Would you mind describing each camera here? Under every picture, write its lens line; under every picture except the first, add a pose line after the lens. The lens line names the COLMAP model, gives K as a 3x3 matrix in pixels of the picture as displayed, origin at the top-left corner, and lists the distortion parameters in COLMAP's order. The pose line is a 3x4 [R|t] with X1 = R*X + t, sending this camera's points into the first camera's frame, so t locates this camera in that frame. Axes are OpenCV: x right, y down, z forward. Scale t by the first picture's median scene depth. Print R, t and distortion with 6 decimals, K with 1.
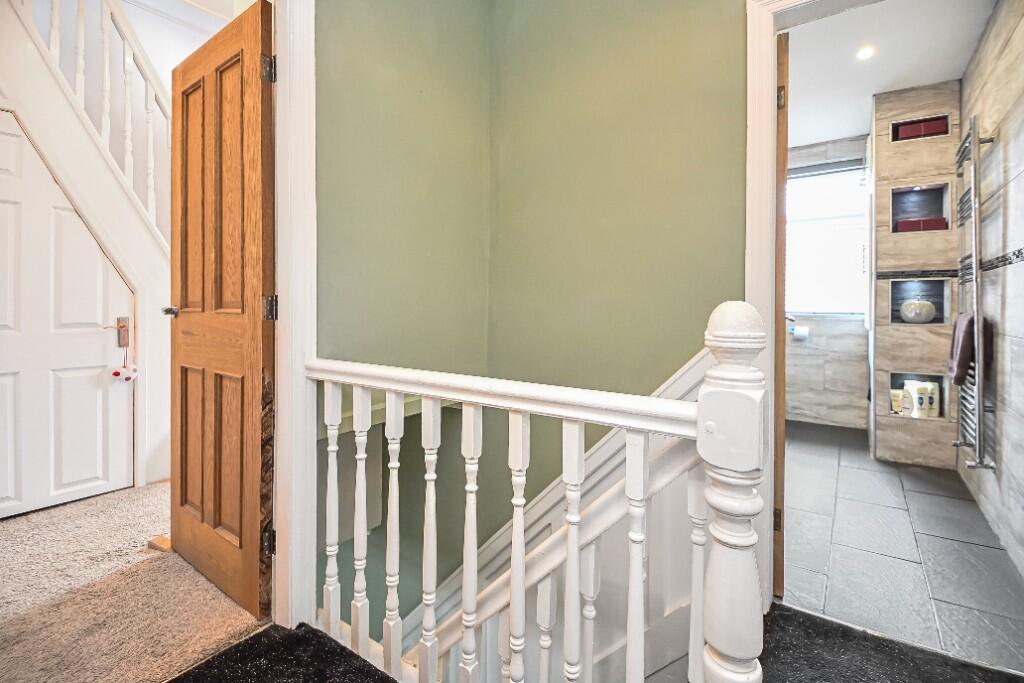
lens RADIAL K [[461.0, 0, 510.4], [0, 461.0, 316.4], [0, 0, 1]] dist [0.019262, -0.019747]
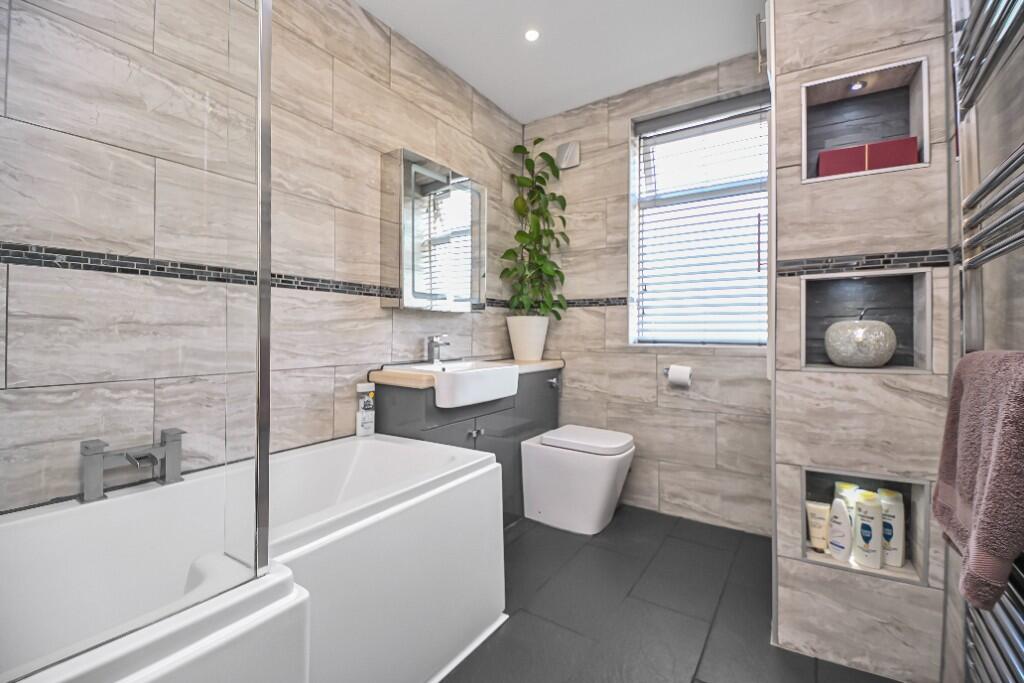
lens RADIAL K [[441.5, 0, 512.0], [0, 441.5, 341.5], [0, 0, 1]] dist [0.017182, -0.016848]
pose [[0.999142, -0.002473, 0.041352, 0.499070], [0.002668, 0.999986, -0.004661, -0.010138], [-0.041340, 0.004767, 0.999134, 0.552783]]
